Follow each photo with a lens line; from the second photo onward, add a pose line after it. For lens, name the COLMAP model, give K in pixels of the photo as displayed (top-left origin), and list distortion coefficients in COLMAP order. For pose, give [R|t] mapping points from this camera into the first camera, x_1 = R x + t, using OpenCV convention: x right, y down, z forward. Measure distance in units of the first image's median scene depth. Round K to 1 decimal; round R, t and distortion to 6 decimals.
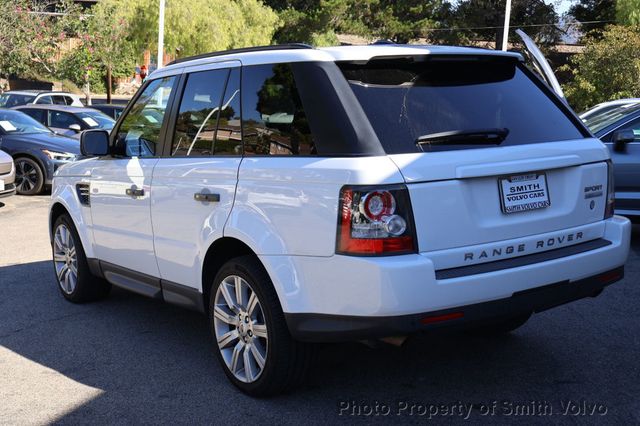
lens RADIAL K [[837.0, 0, 318.3], [0, 837.0, 215.7], [0, 0, 1]] dist [0.020467, 0.000000]
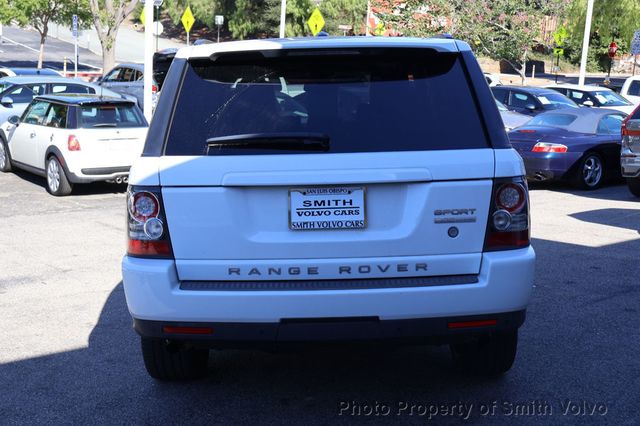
lens RADIAL K [[837.0, 0, 319.4], [0, 837.0, 211.1], [0, 0, 1]] dist [0.020467, 0.000000]
pose [[0.807223, 0.096966, -0.582228, 0.747462], [-0.084282, 0.995241, 0.048899, -0.066683], [0.584199, 0.009599, 0.811554, 0.291162]]
